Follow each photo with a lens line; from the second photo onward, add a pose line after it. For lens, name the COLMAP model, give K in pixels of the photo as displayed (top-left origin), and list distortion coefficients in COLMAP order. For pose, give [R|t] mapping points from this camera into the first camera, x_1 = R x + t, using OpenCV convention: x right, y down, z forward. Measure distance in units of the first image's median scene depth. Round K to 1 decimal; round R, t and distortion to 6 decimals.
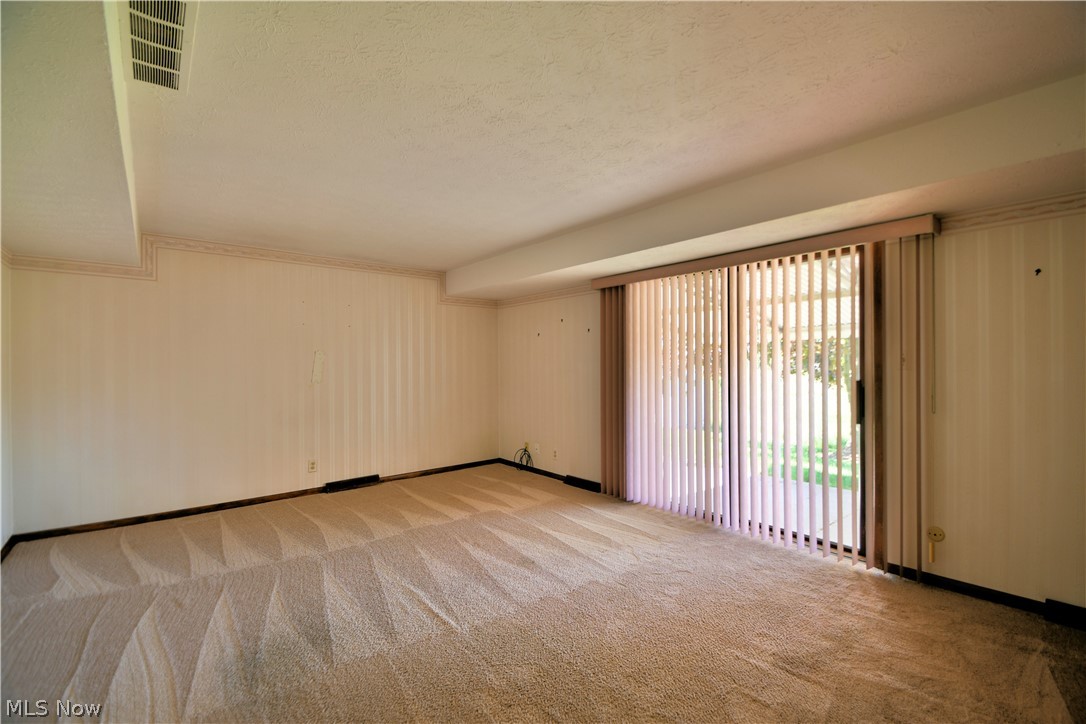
lens RADIAL K [[477.7, 0, 542.3], [0, 477.7, 363.3], [0, 0, 1]] dist [0.000901, -0.003305]
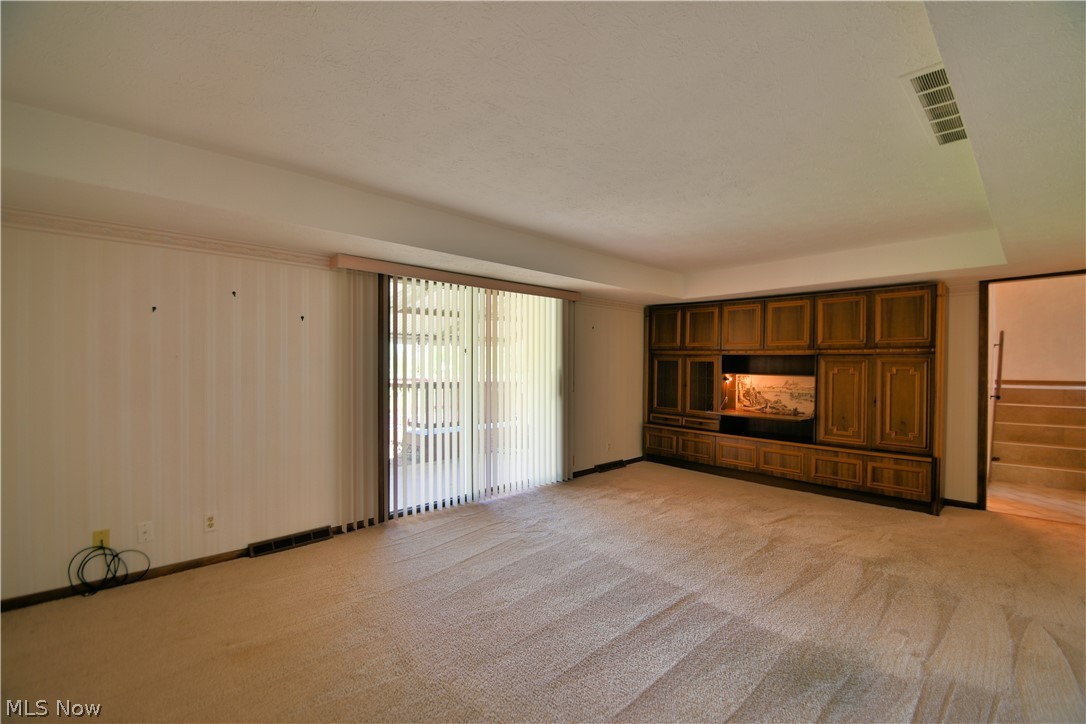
lens RADIAL K [[477.7, 0, 542.4], [0, 477.7, 366.3], [0, 0, 1]] dist [0.000901, -0.003305]
pose [[-0.078065, 0.003237, 0.996943, -0.765611], [-0.001740, 0.999993, -0.003383, 0.001127], [-0.996947, -0.001998, -0.078059, 0.836375]]
